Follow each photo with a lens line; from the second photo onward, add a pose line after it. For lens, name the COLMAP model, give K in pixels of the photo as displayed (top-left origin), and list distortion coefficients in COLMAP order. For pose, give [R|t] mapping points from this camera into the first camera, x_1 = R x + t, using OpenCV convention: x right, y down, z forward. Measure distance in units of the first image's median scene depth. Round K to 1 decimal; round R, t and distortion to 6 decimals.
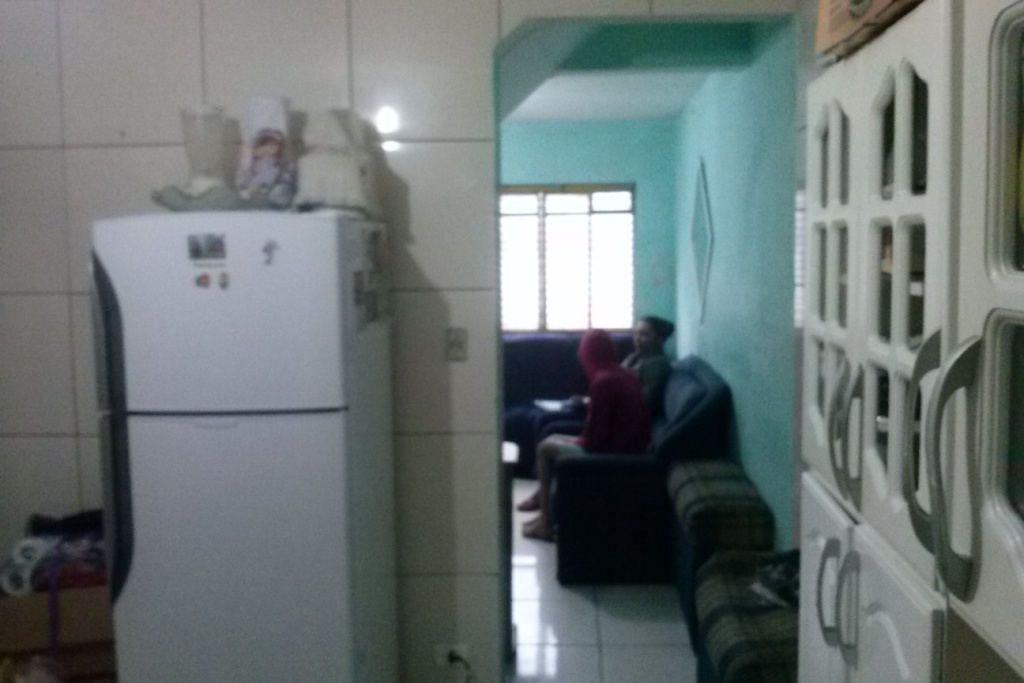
lens RADIAL K [[1034.5, 0, 529.6], [0, 1034.5, 338.3], [0, 0, 1]] dist [0.096642, -0.290632]
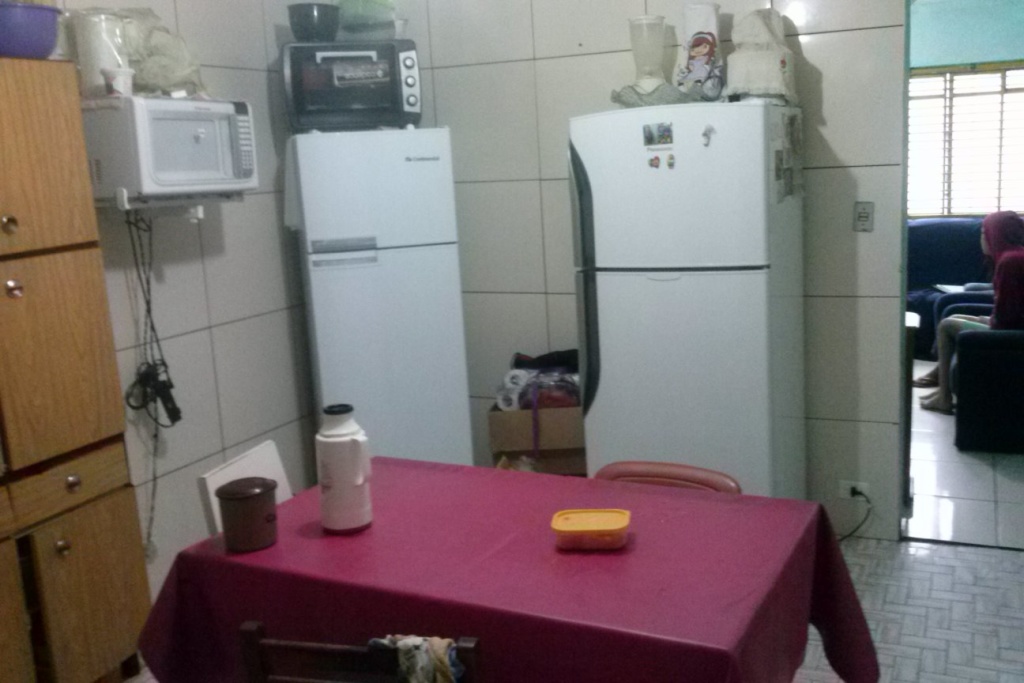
lens RADIAL K [[1034.5, 0, 529.6], [0, 1034.5, 338.3], [0, 0, 1]] dist [0.096642, -0.290632]
pose [[0.934090, 0.026810, -0.356030, -0.004648], [0.007674, 0.995439, 0.095093, 0.029421], [0.356955, -0.091558, 0.929624, -0.190134]]
